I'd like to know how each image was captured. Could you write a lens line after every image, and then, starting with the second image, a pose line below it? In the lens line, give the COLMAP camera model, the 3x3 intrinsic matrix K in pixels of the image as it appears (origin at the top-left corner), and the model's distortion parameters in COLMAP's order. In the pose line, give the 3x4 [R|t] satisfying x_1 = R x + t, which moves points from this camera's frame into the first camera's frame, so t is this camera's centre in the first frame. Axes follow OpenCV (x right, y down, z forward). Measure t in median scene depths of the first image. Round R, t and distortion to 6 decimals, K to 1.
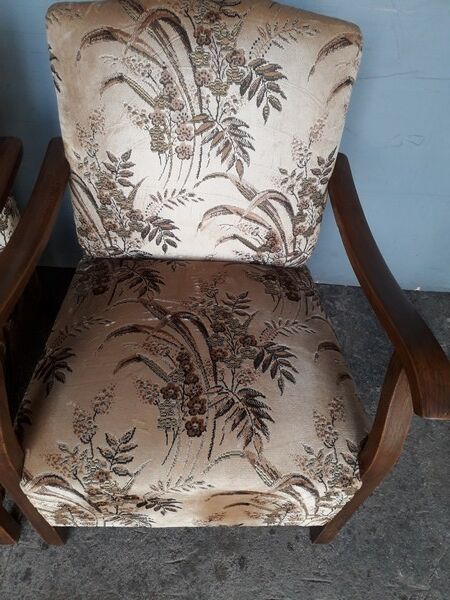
lens RADIAL K [[476.6, 0, 229.7], [0, 476.6, 304.9], [0, 0, 1]] dist [0.124248, -0.241605]
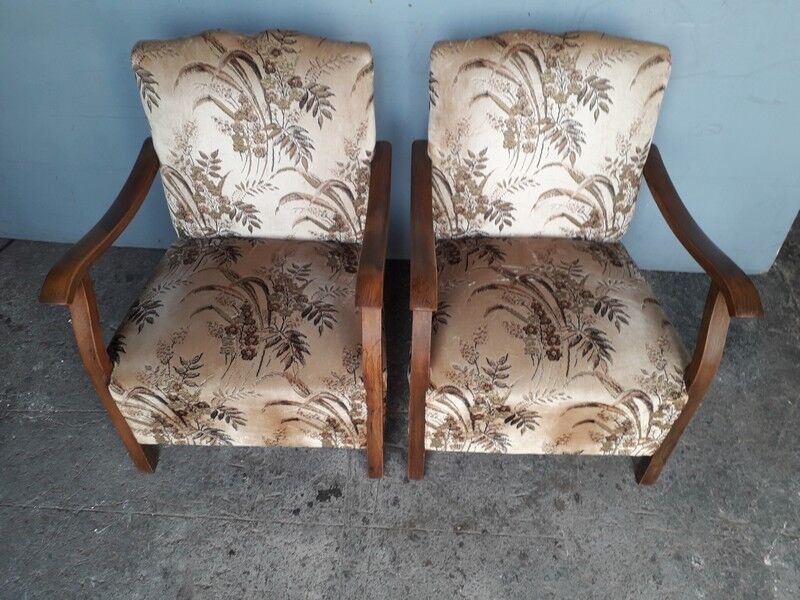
lens RADIAL K [[634.6, 0, 408.5], [0, 634.6, 299.9], [0, 0, 1]] dist [0.149348, -0.353973]
pose [[0.997331, -0.018474, -0.070638, -0.301902], [0.013215, 0.997155, -0.074207, 0.206401], [0.071808, 0.073075, 0.994738, -0.678876]]
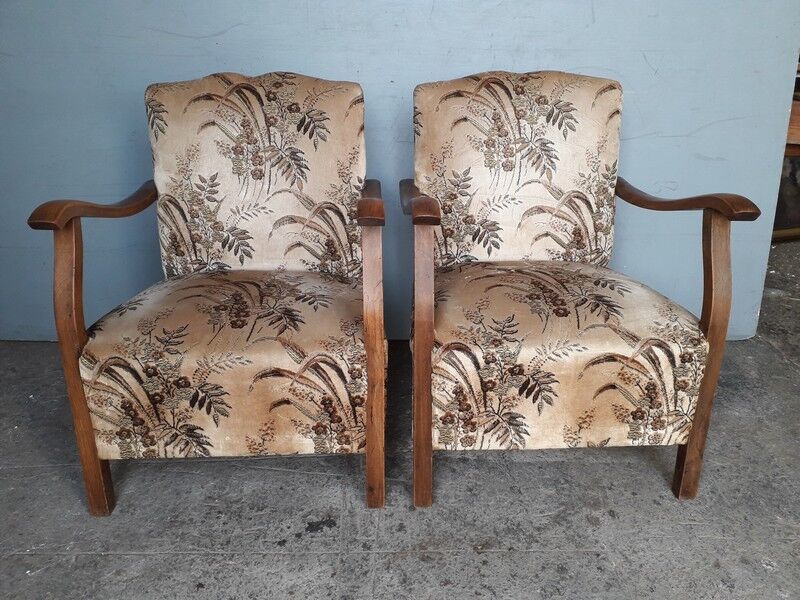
lens RADIAL K [[635.5, 0, 409.6], [0, 635.5, 300.7], [0, 0, 1]] dist [0.124248, -0.241605]
pose [[0.996766, -0.080338, 0.001610, -0.414026], [0.071098, 0.872432, -0.483537, 0.894303], [0.037442, 0.482088, 0.875323, -0.430488]]
